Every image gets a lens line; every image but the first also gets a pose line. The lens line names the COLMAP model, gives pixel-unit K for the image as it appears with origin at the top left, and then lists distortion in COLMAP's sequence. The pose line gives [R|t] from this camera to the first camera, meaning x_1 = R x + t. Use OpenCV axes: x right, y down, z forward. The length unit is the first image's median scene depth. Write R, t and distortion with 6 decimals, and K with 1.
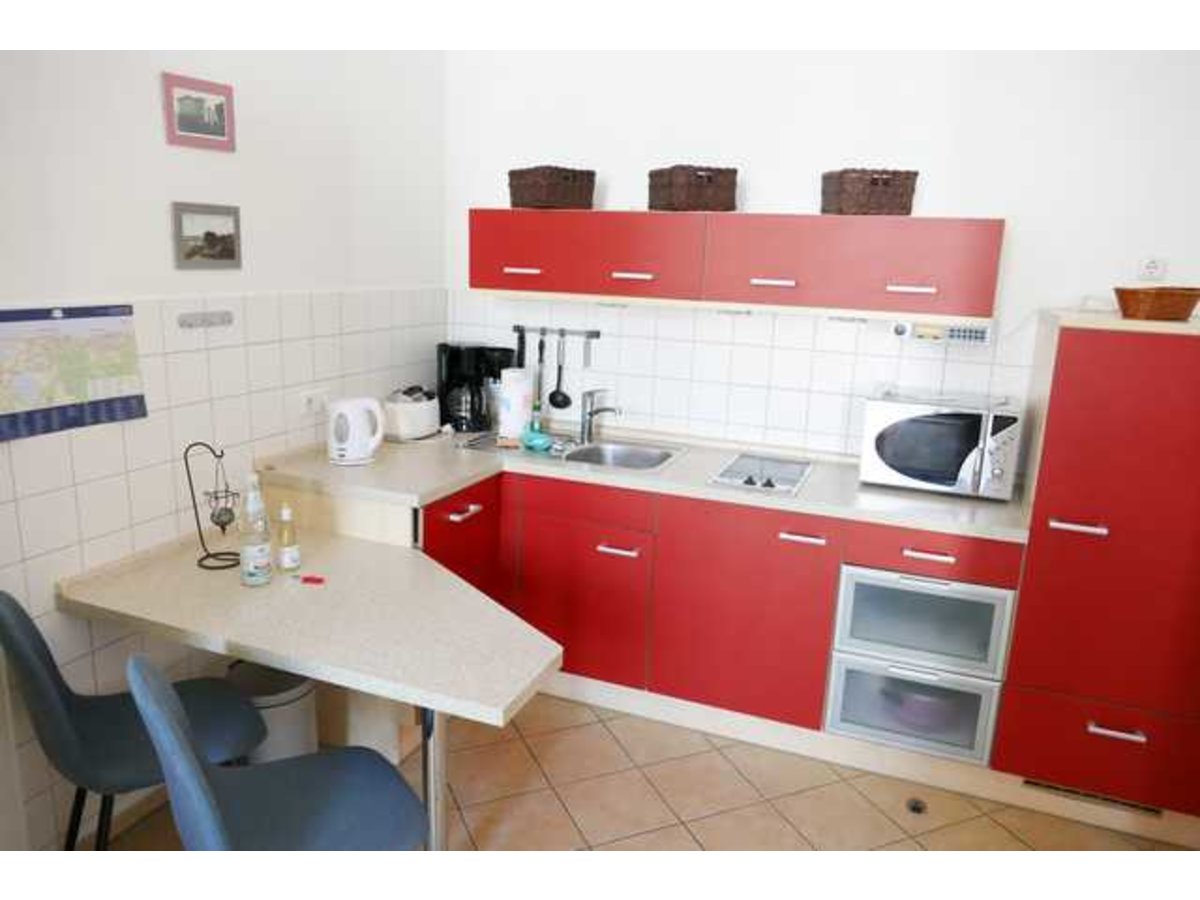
lens RADIAL K [[862.9, 0, 600.0], [0, 862.9, 450.0], [0, 0, 1]] dist [-0.010986, -0.002725]
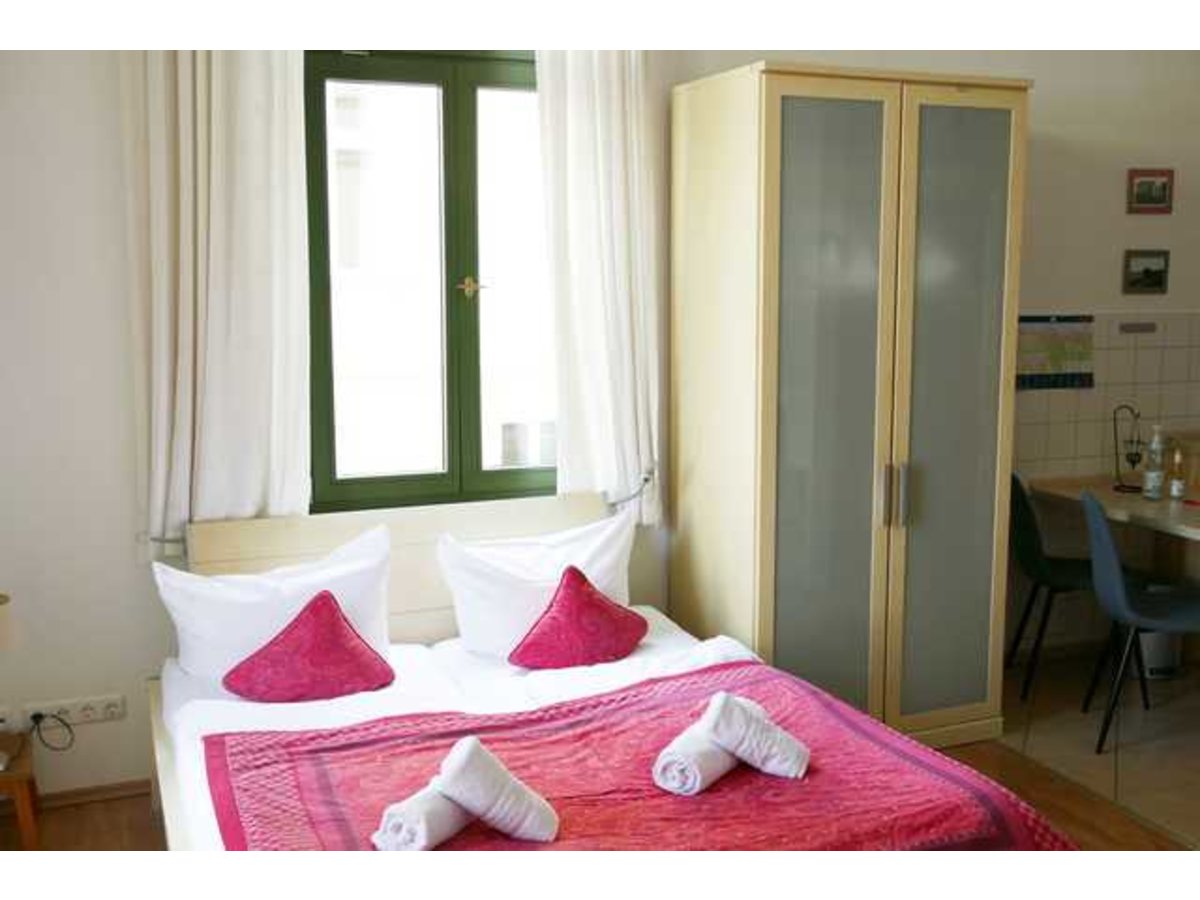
lens RADIAL K [[1252.3, 0, 566.2], [0, 1252.3, 449.9], [0, 0, 1]] dist [-0.028438, -0.012939]
pose [[0.678767, 0.071966, -0.730819, 0.403763], [-0.142489, 0.989180, -0.034932, 0.242504], [0.720397, 0.127844, 0.681677, -1.016002]]
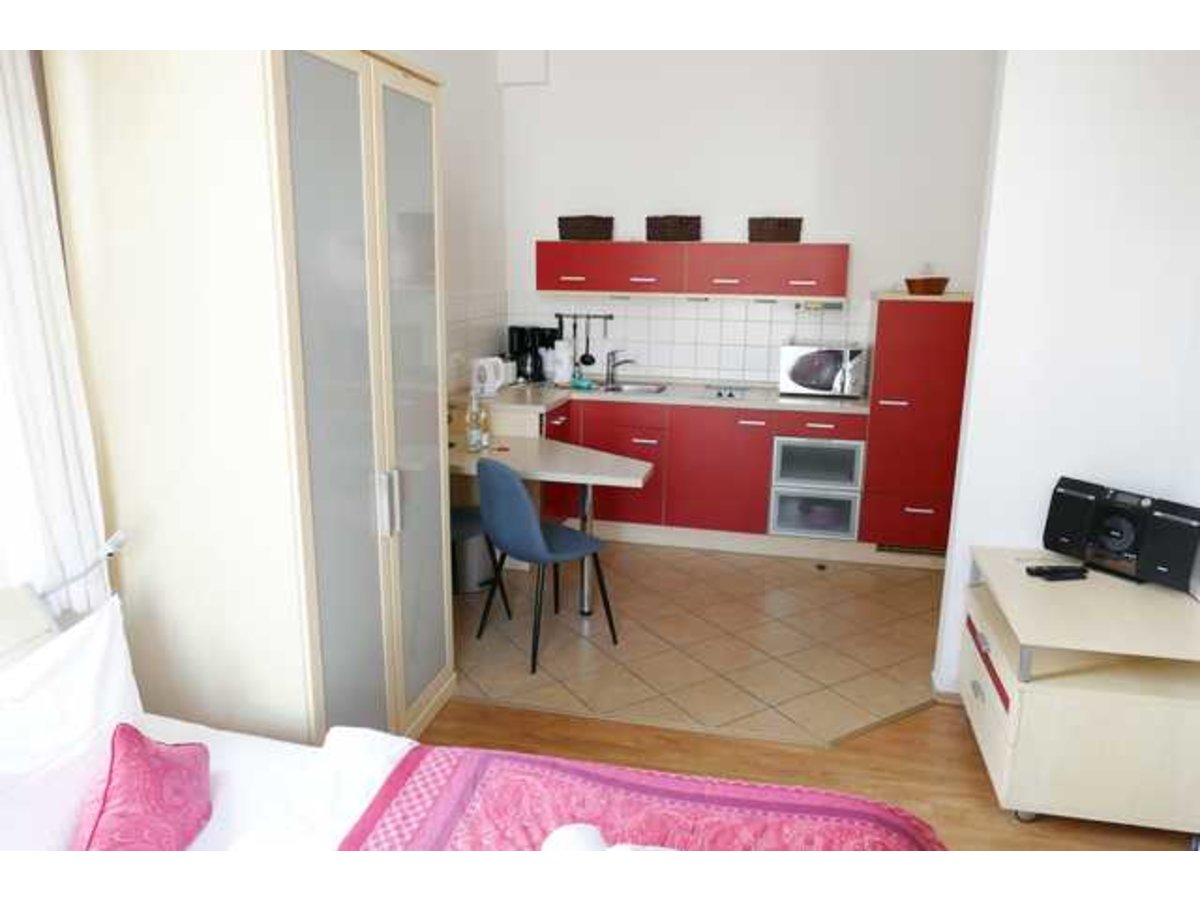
lens RADIAL K [[862.9, 0, 600.0], [0, 862.9, 450.0], [0, 0, 1]] dist [-0.010986, -0.002725]
pose [[0.988634, -0.054234, 0.140223, -0.326937], [0.054943, 0.998489, -0.001187, 0.140431], [-0.139947, 0.008878, 0.990119, -0.720333]]
